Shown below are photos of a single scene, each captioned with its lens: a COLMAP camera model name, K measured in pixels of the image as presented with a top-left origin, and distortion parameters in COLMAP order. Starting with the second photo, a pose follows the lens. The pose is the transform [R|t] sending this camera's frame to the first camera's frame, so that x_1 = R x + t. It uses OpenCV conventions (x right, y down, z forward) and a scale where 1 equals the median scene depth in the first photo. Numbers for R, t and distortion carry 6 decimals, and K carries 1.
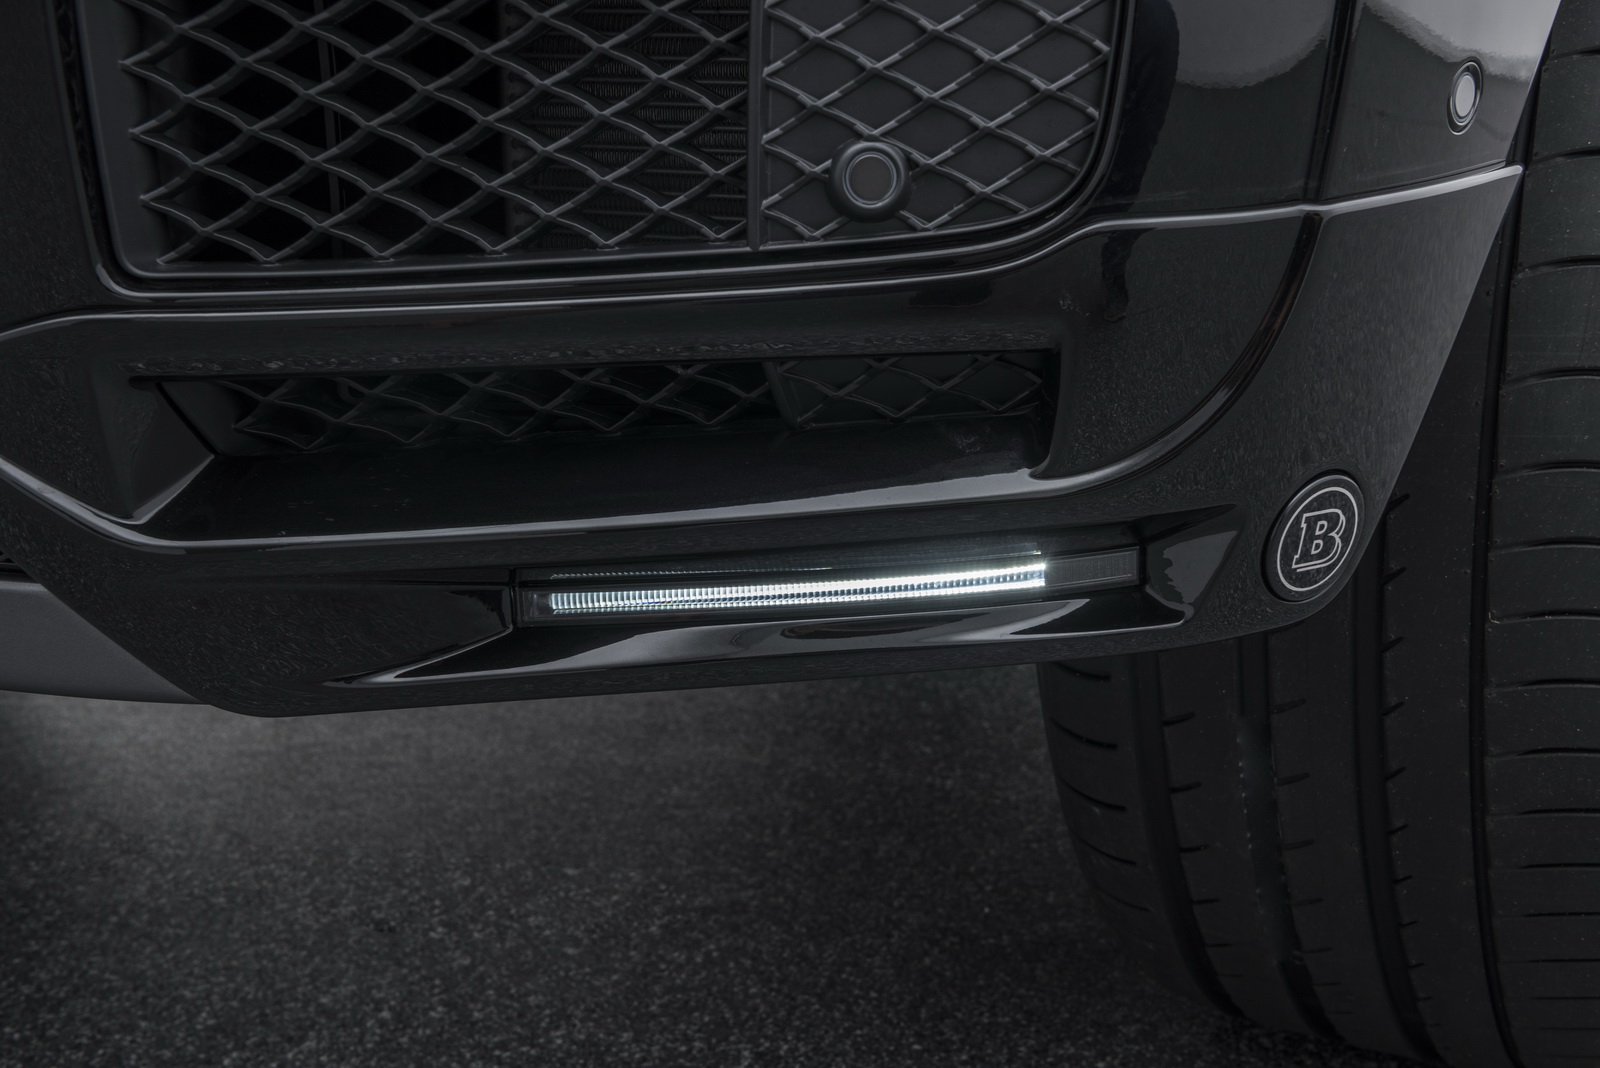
lens RADIAL K [[2267.1, 0, 800.0], [0, 2267.1, 534.0], [0, 0, 1]] dist [0.158052, -0.018474]
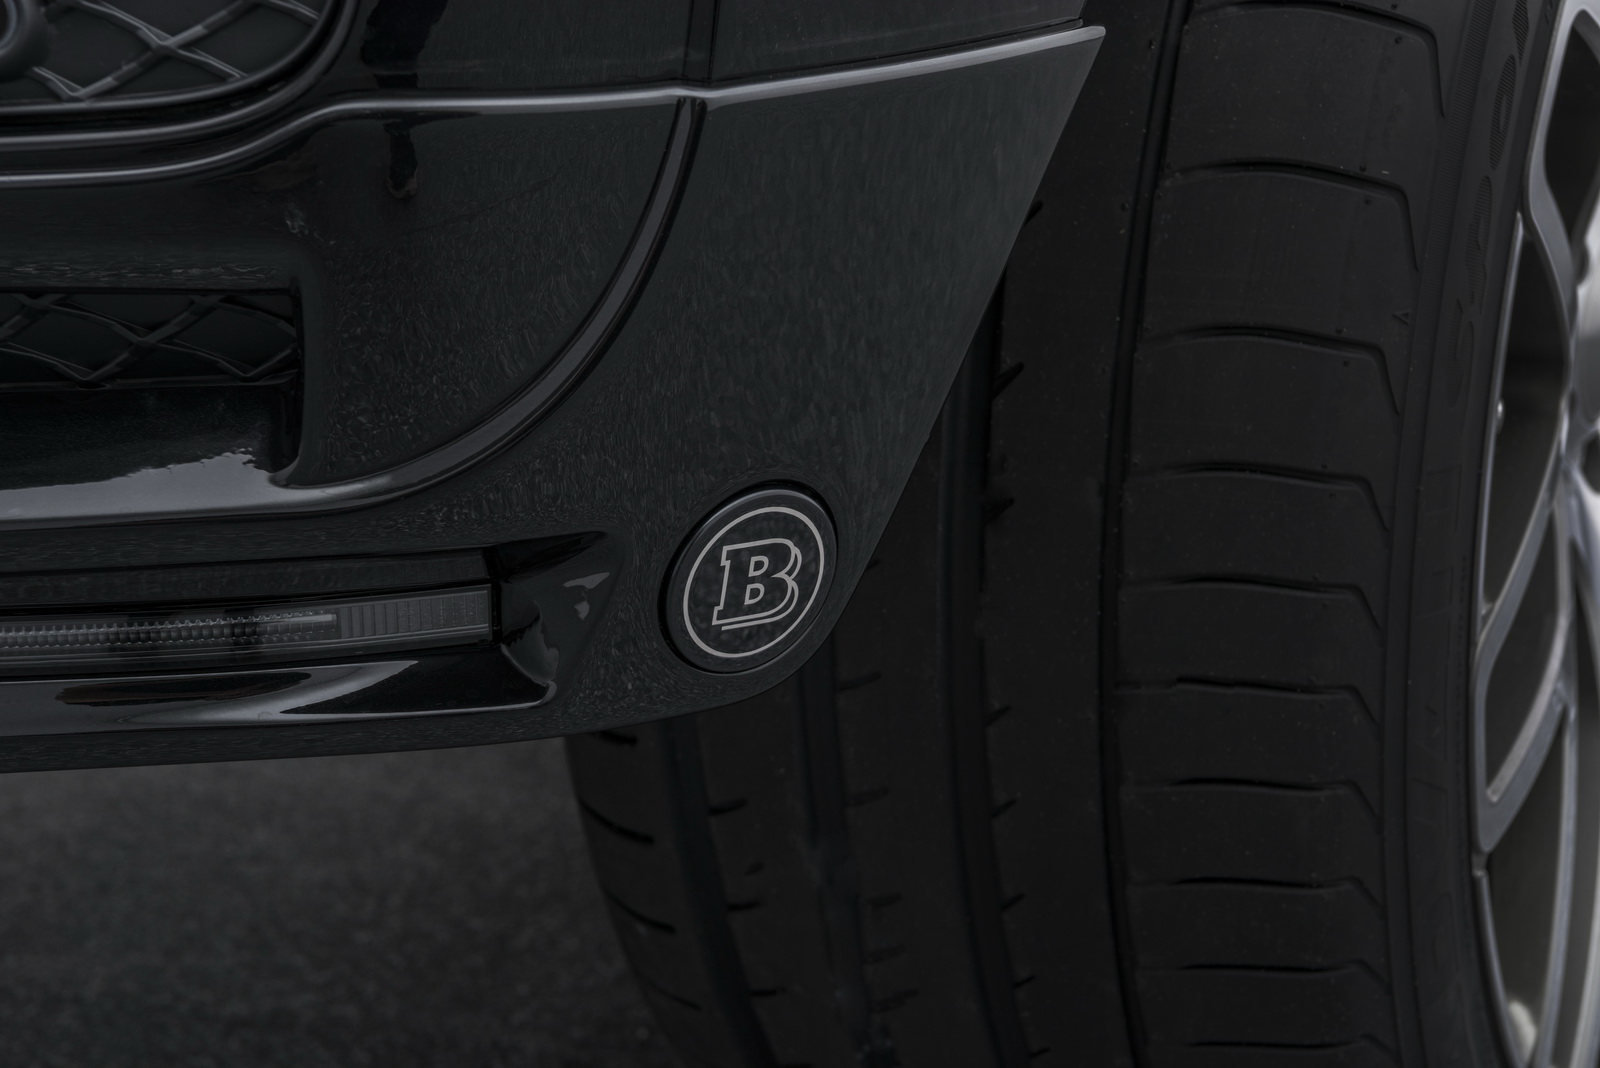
lens RADIAL K [[3168.3, 0, 800.0], [0, 3168.3, 534.0], [0, 0, 1]] dist [0.283584, -0.044610]
pose [[0.999384, 0.034686, -0.005282, 0.243093], [-0.034449, 0.998613, 0.039808, -0.049035], [0.006655, -0.039602, 0.999193, 0.074732]]
